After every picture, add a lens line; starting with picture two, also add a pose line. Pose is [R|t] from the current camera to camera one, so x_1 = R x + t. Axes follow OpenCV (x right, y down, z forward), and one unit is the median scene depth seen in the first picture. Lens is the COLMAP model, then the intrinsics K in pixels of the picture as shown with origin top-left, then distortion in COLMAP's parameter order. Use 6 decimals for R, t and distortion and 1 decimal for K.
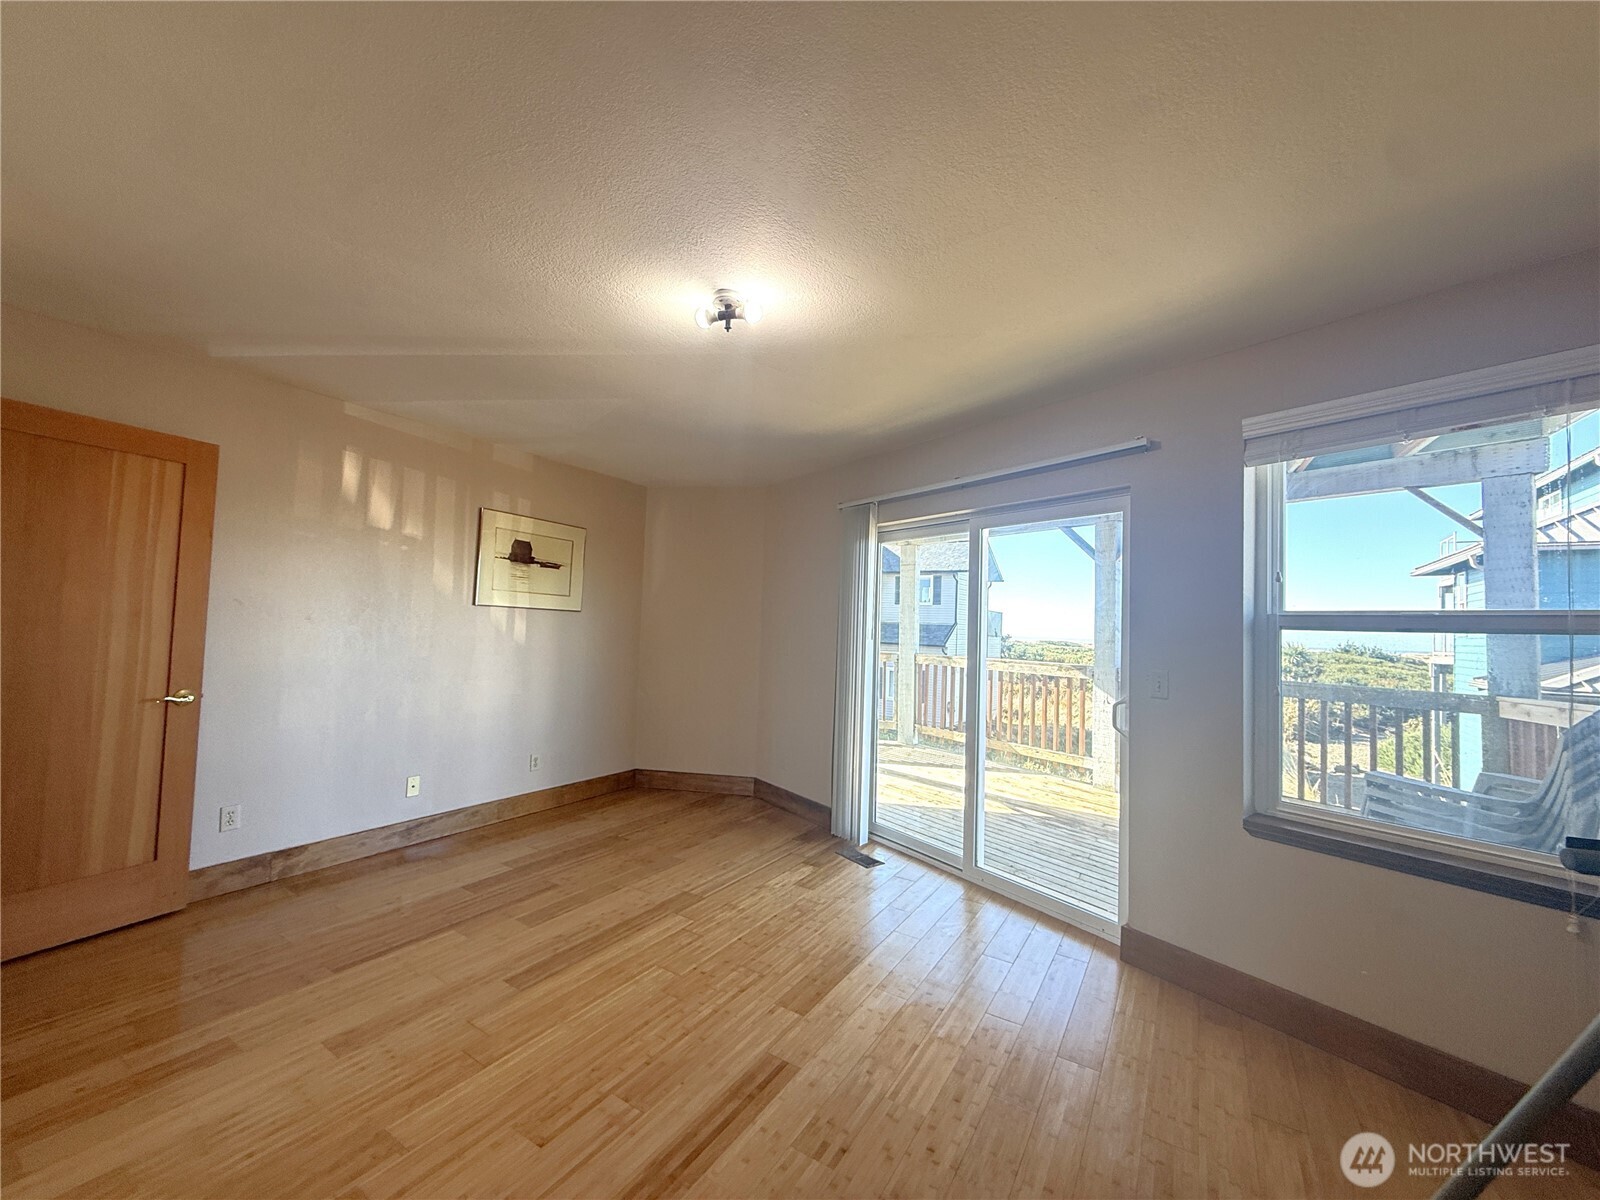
lens RADIAL K [[641.8, 0, 800.0], [0, 641.8, 600.0], [0, 0, 1]] dist [0.001303, 0.000249]
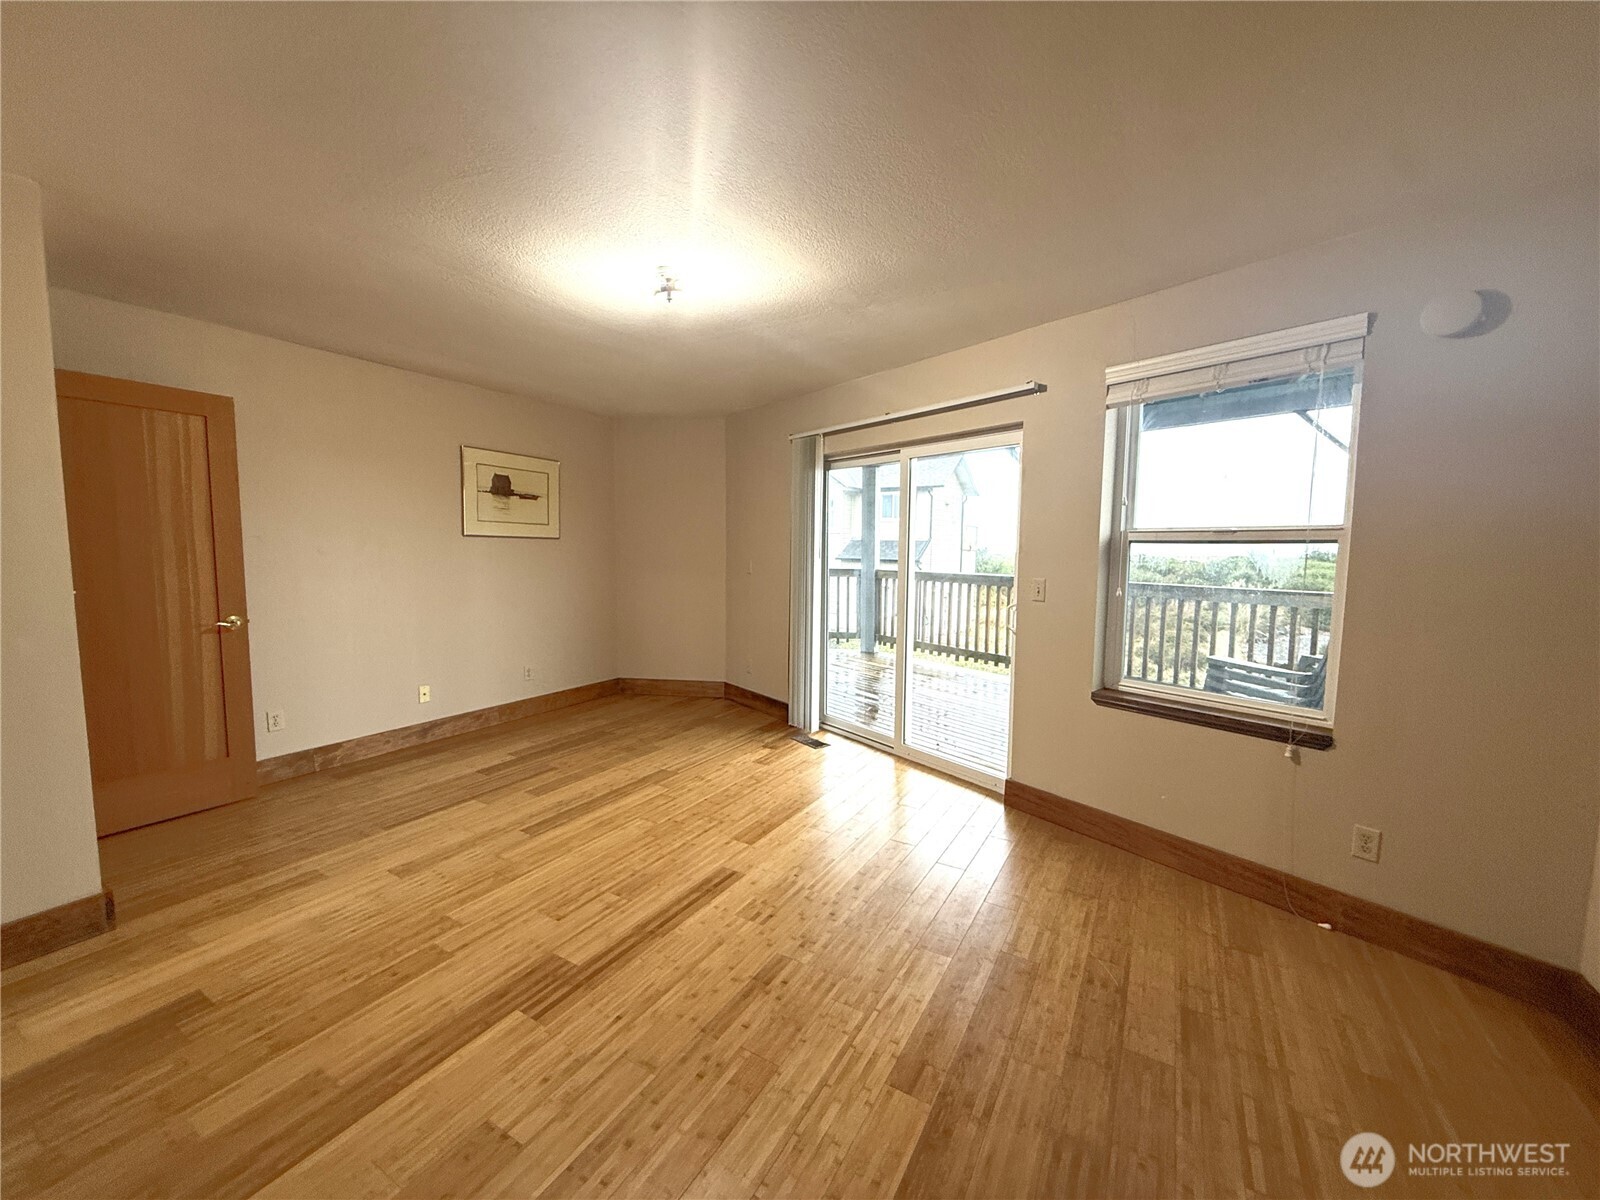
lens RADIAL K [[648.3, 0, 800.0], [0, 648.3, 600.0], [0, 0, 1]] dist [0.000697, -0.000087]
pose [[0.999418, -0.024804, 0.023399, 0.066358], [0.021618, 0.991569, 0.127767, -0.016278], [-0.026371, -0.127187, 0.991528, -0.200666]]
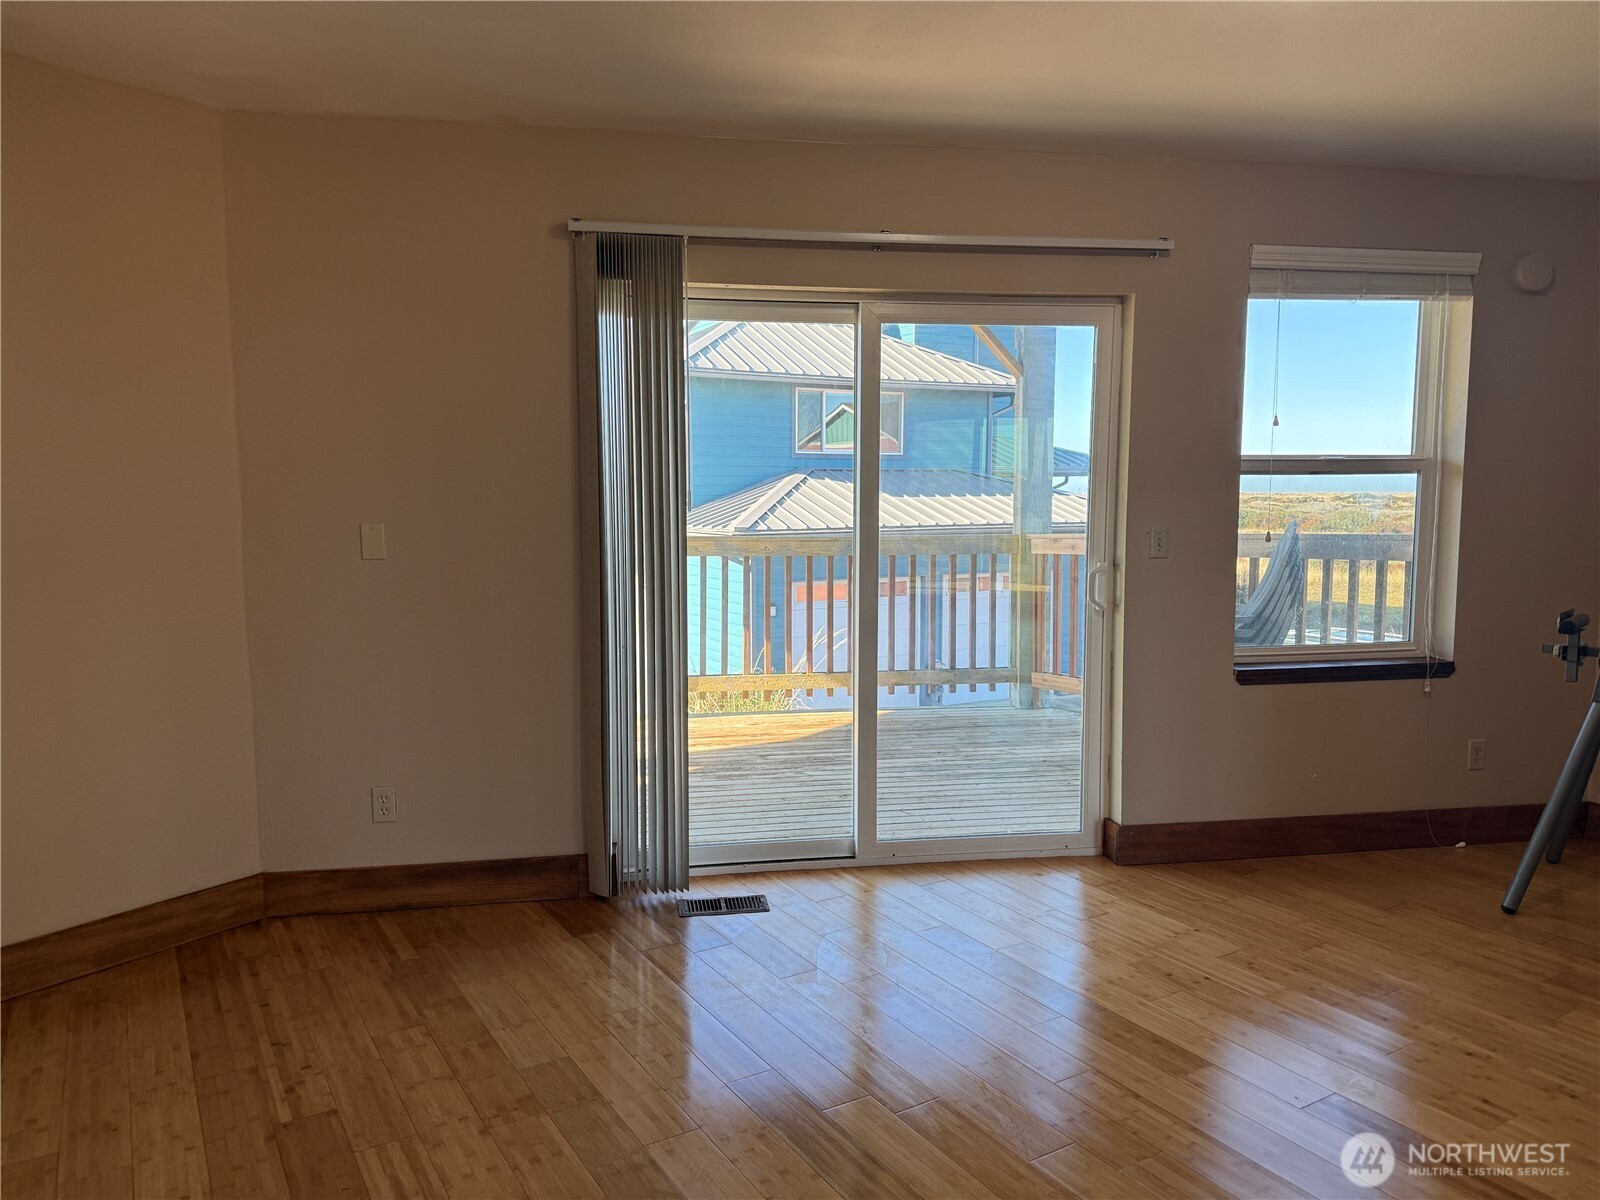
lens RADIAL K [[1094.3, 0, 800.0], [0, 1094.3, 600.0], [0, 0, 1]] dist [0.032420, -0.001309]
pose [[0.440893, -0.122748, 0.889127, -0.890086], [-0.020455, 0.988973, 0.146676, 0.001810], [-0.897327, -0.082855, 0.433520, 0.719680]]
